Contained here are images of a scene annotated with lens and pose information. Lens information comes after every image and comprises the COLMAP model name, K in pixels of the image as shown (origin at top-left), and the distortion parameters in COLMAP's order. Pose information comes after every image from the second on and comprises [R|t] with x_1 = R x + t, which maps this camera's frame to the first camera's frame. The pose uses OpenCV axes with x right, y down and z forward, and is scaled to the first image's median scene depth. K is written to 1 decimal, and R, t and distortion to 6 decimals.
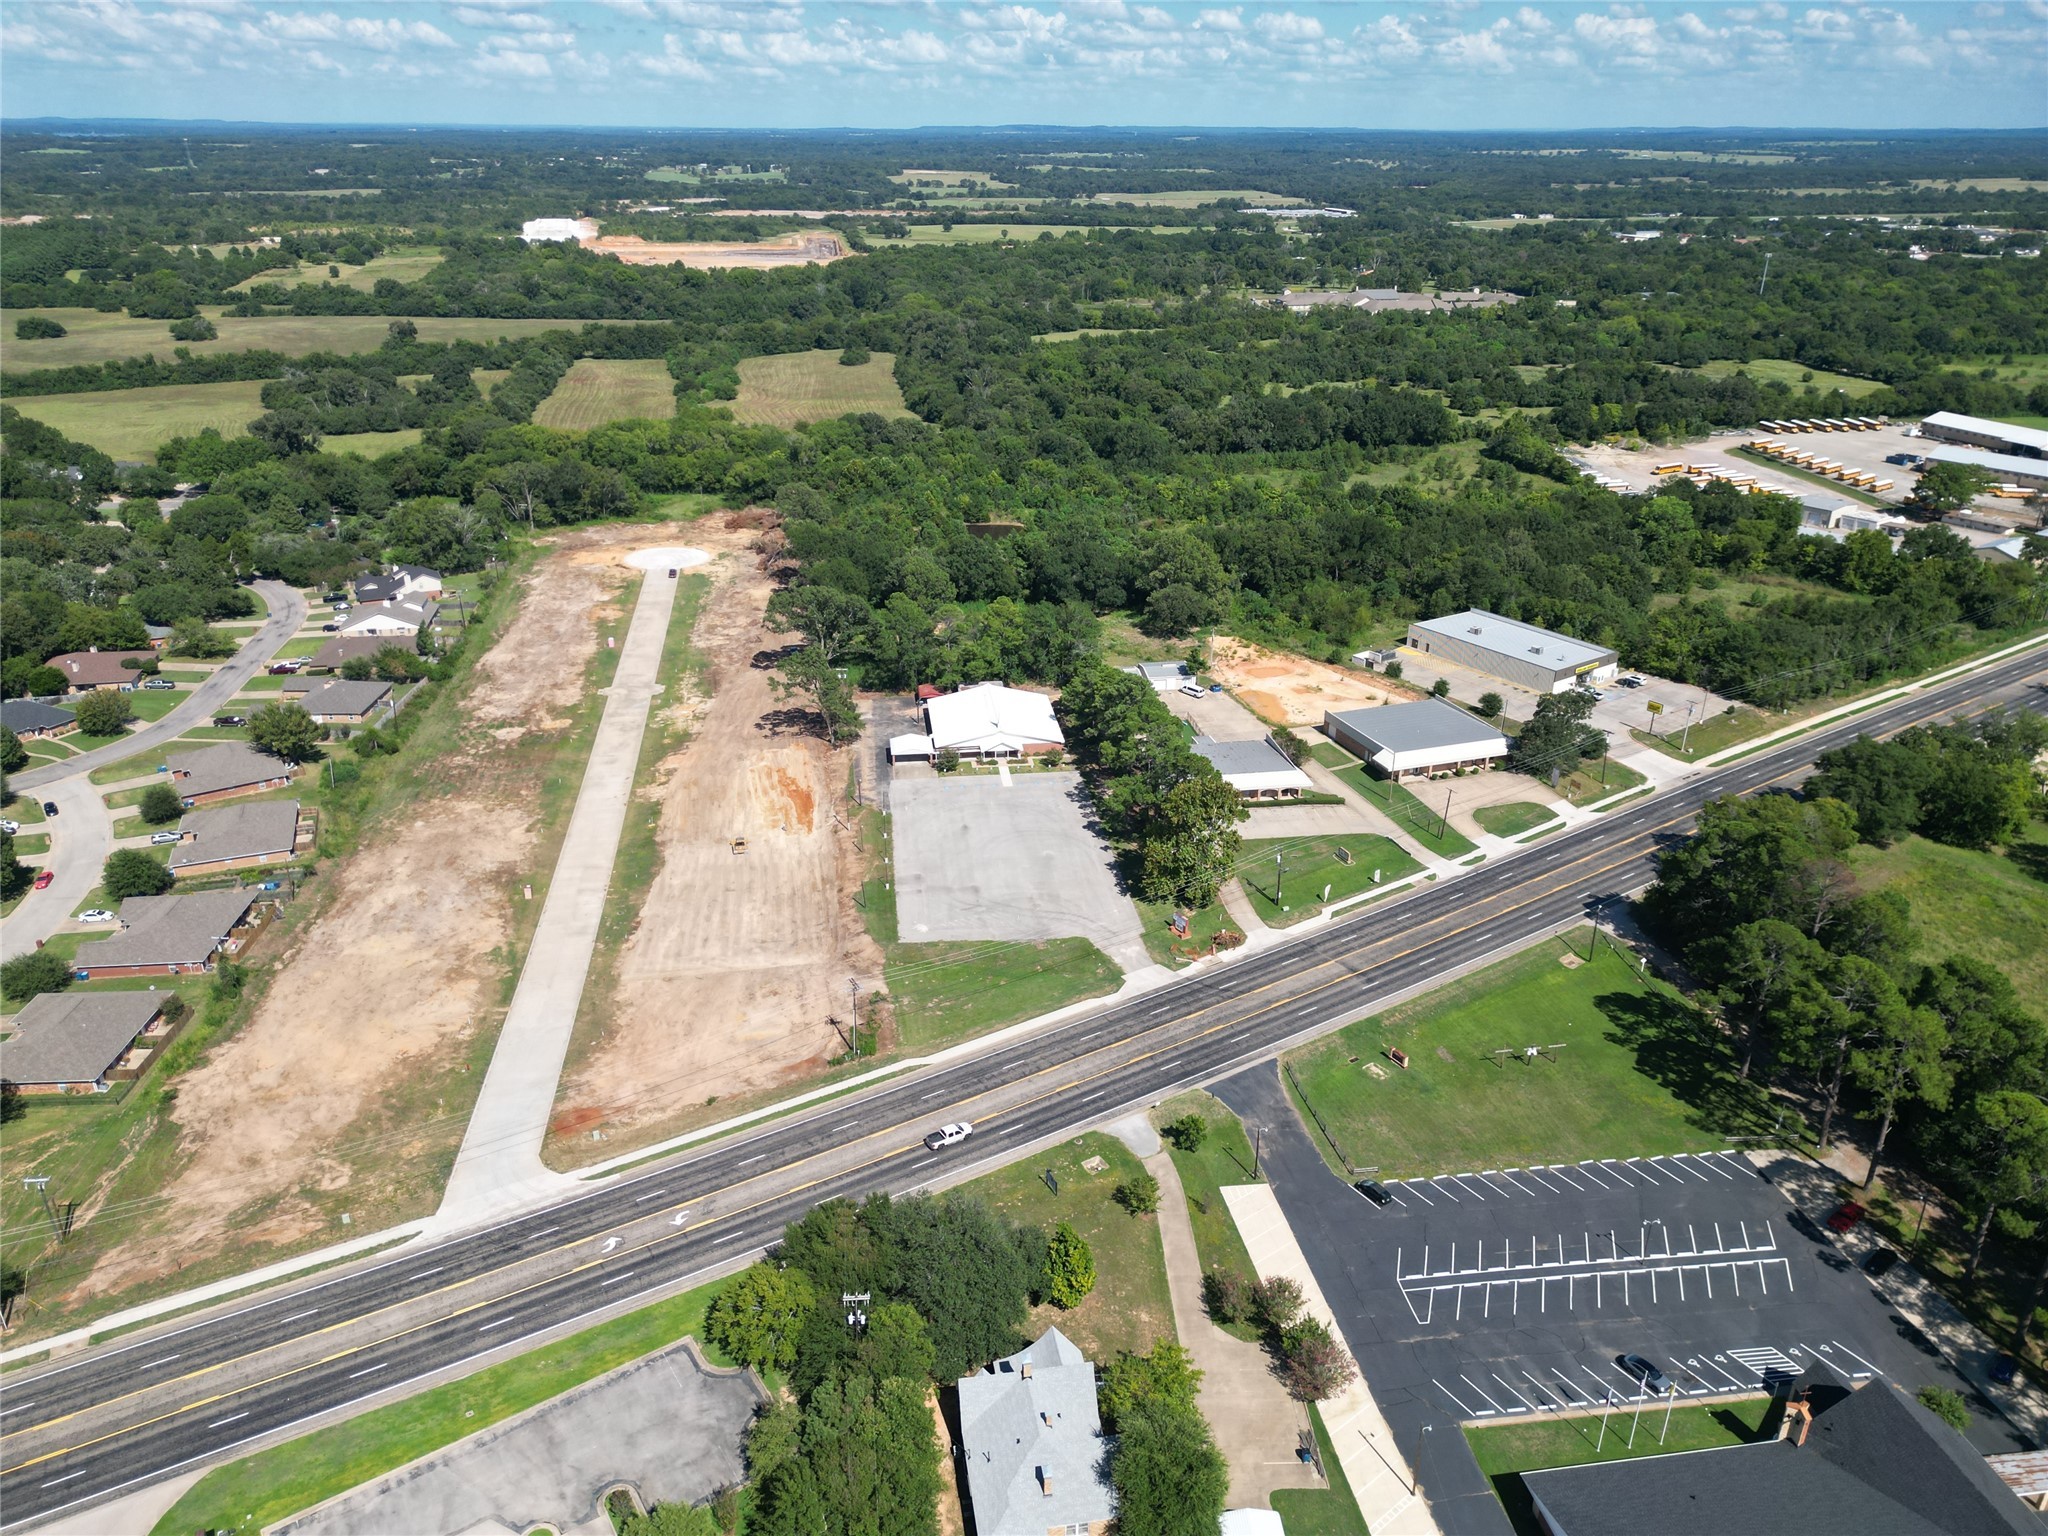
lens RADIAL K [[1439.5, 0, 1026.2], [0, 1439.5, 768.6], [0, 0, 1]] dist [0.057818, -0.038187]
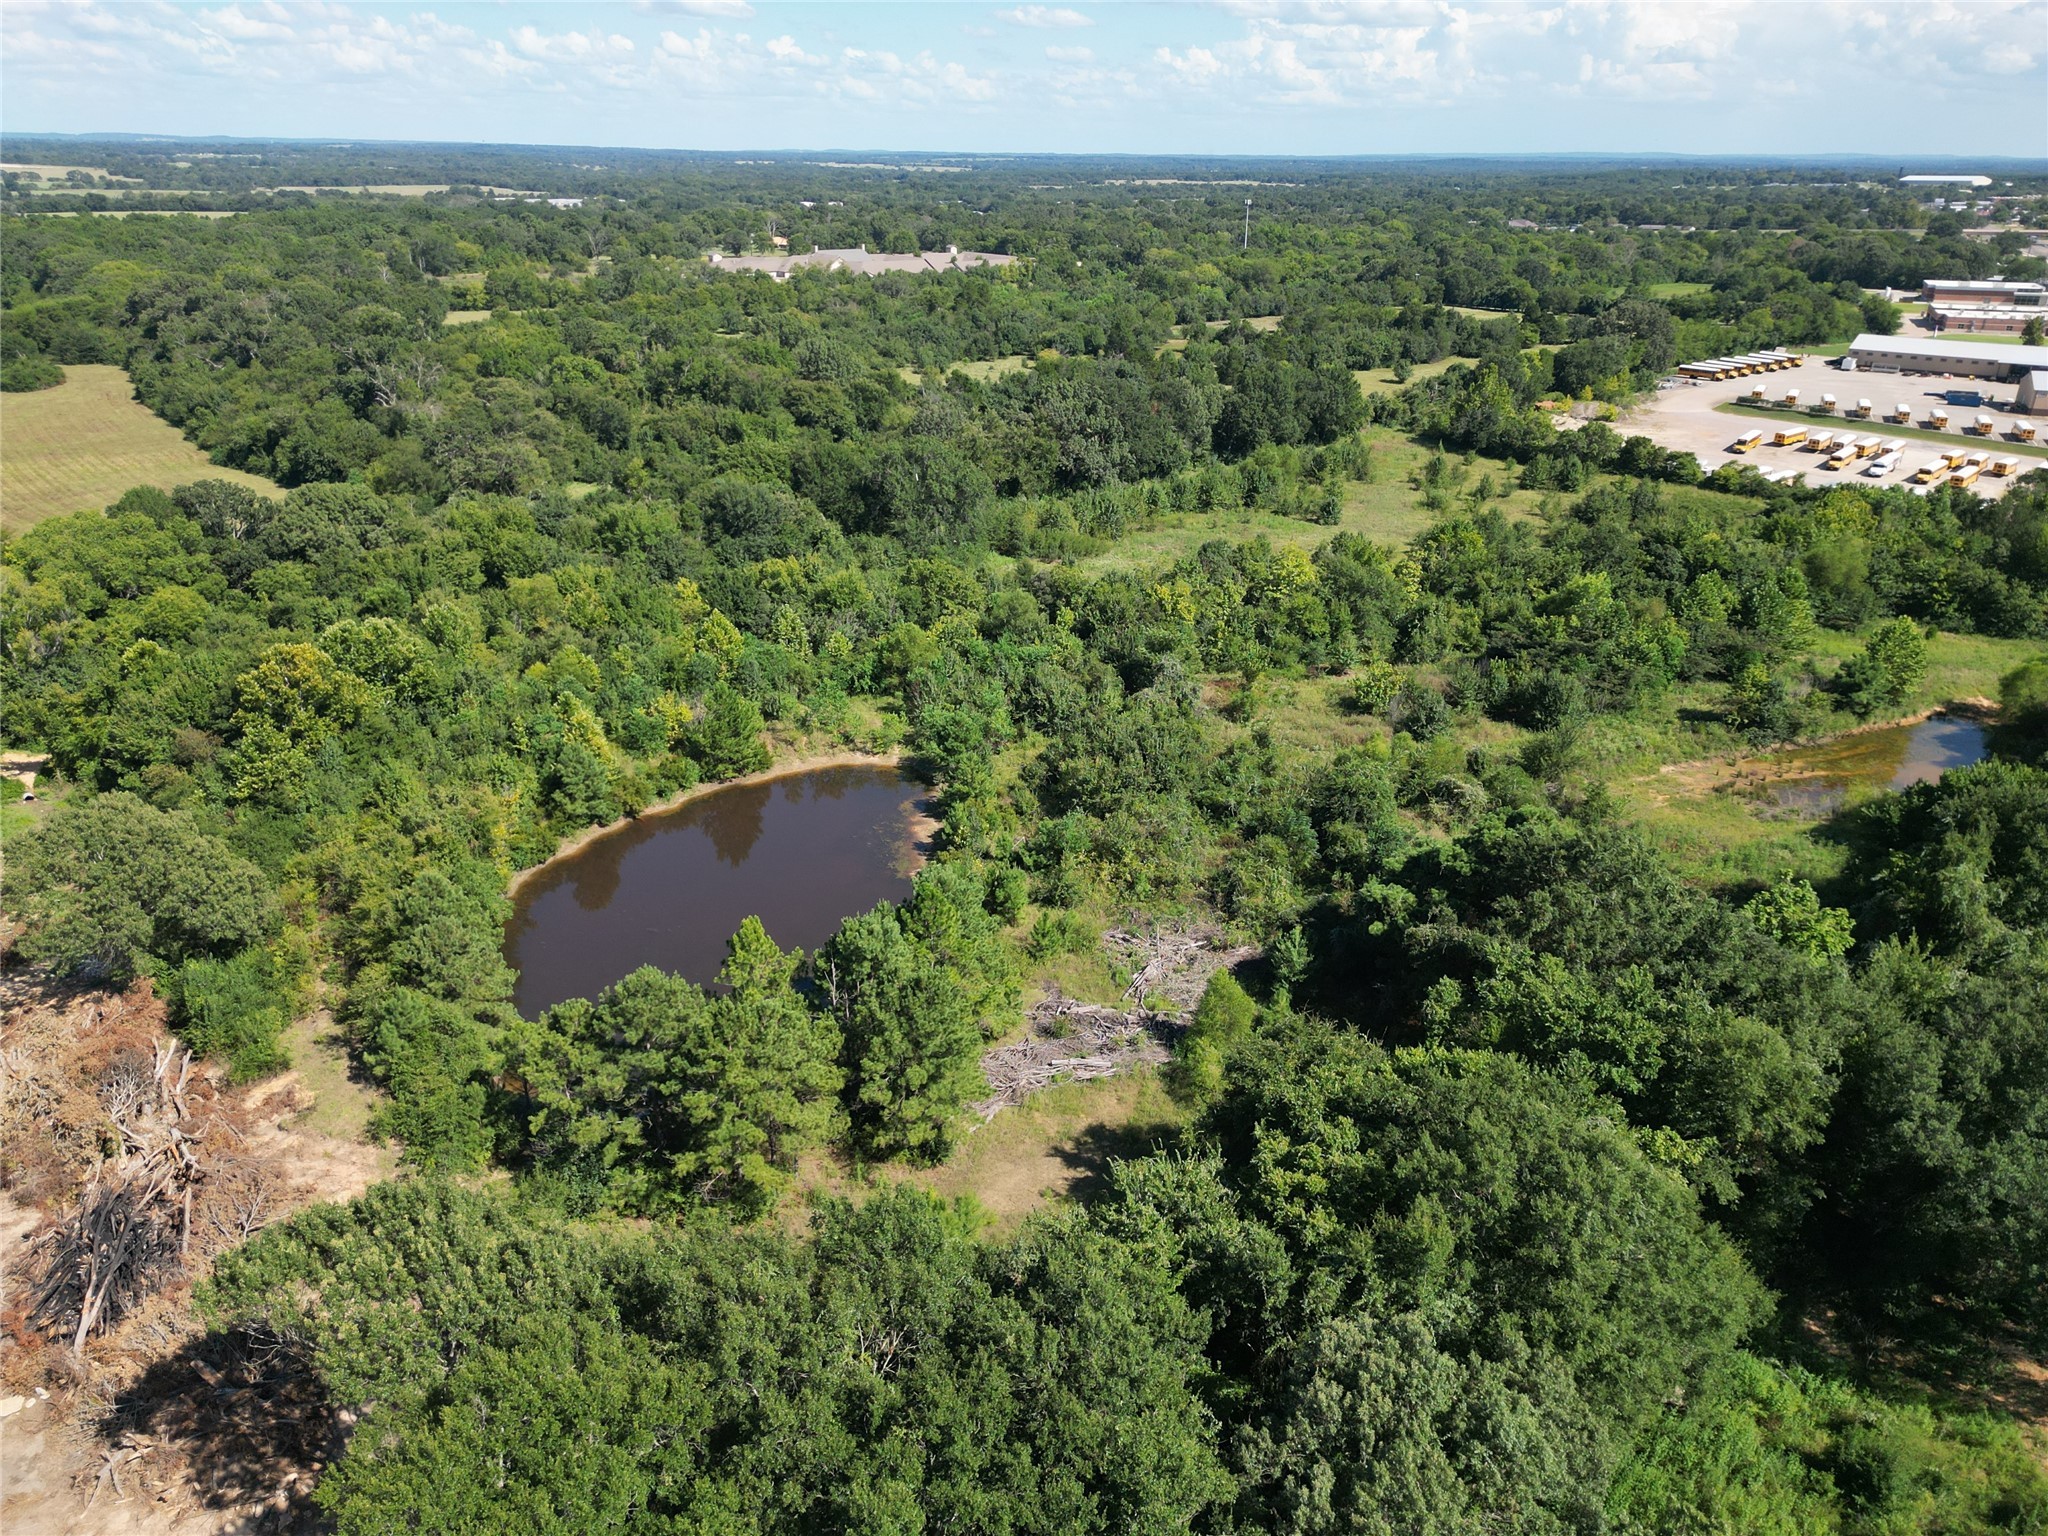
lens RADIAL K [[1439.5, 0, 1029.1], [0, 1439.5, 769.9], [0, 0, 1]] dist [0.057818, -0.038187]
pose [[0.867948, -0.195194, 0.456689, -0.058554], [0.200486, 0.978982, 0.037401, -0.078656], [-0.454391, 0.059098, 0.888840, 0.310864]]
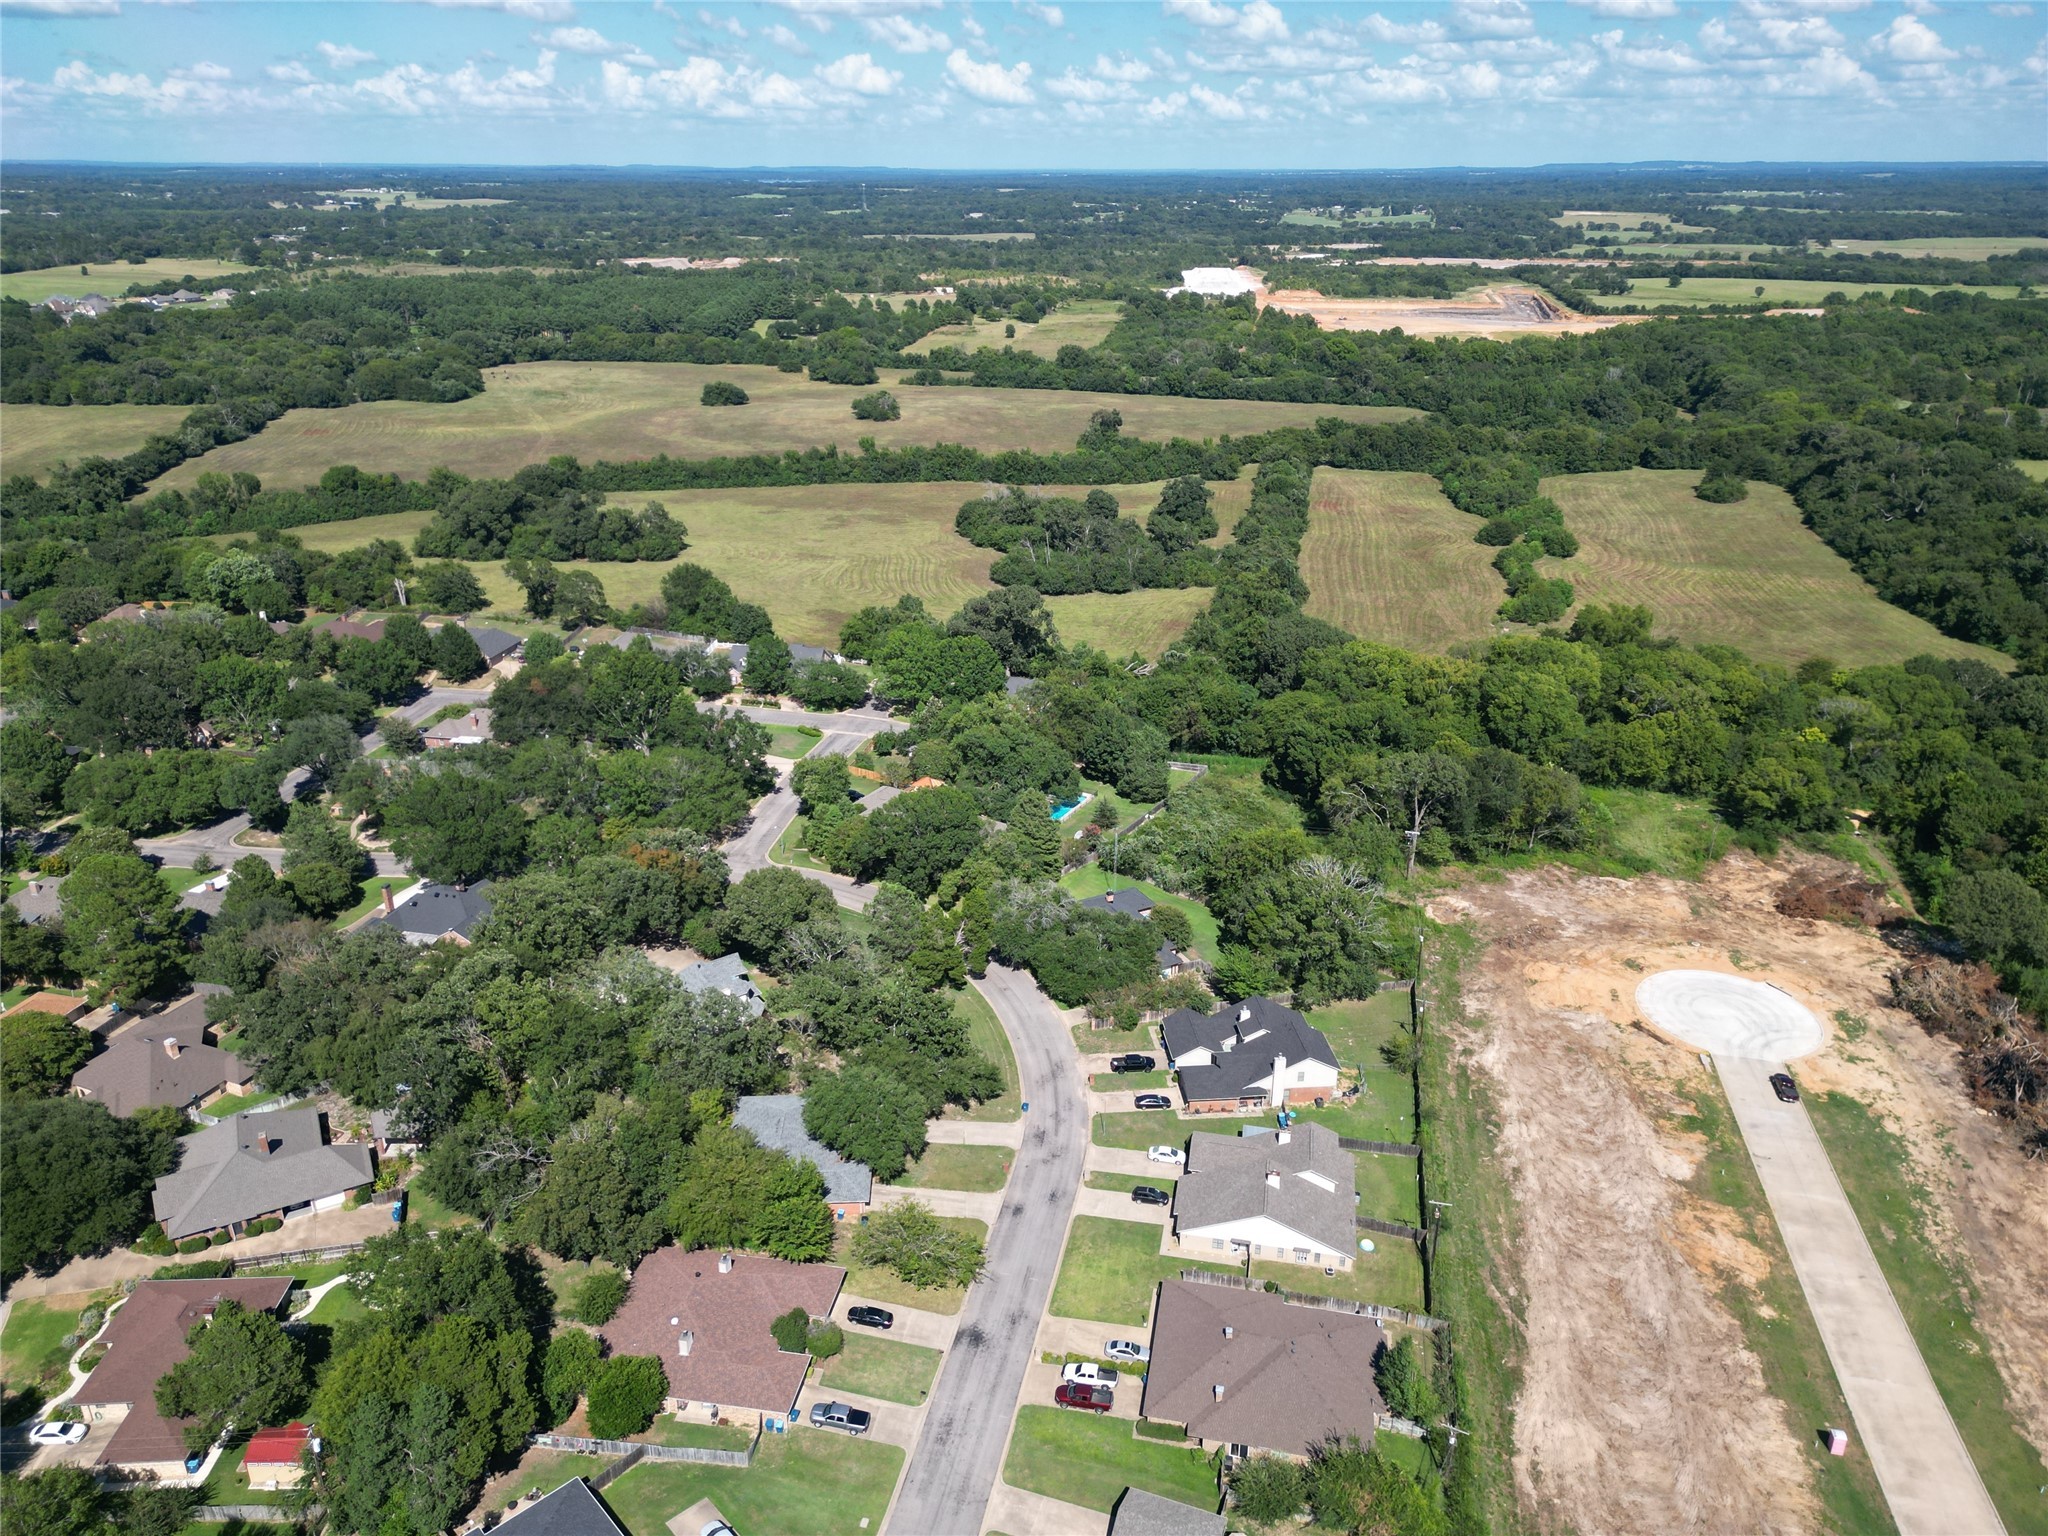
lens RADIAL K [[1439.5, 0, 1027.8], [0, 1439.5, 769.5], [0, 0, 1]] dist [0.057818, -0.038187]
pose [[0.930671, 0.138981, -0.338432, -0.130720], [-0.146785, 0.989165, 0.002563, -0.080733], [0.335122, 0.047291, 0.940987, 0.186591]]
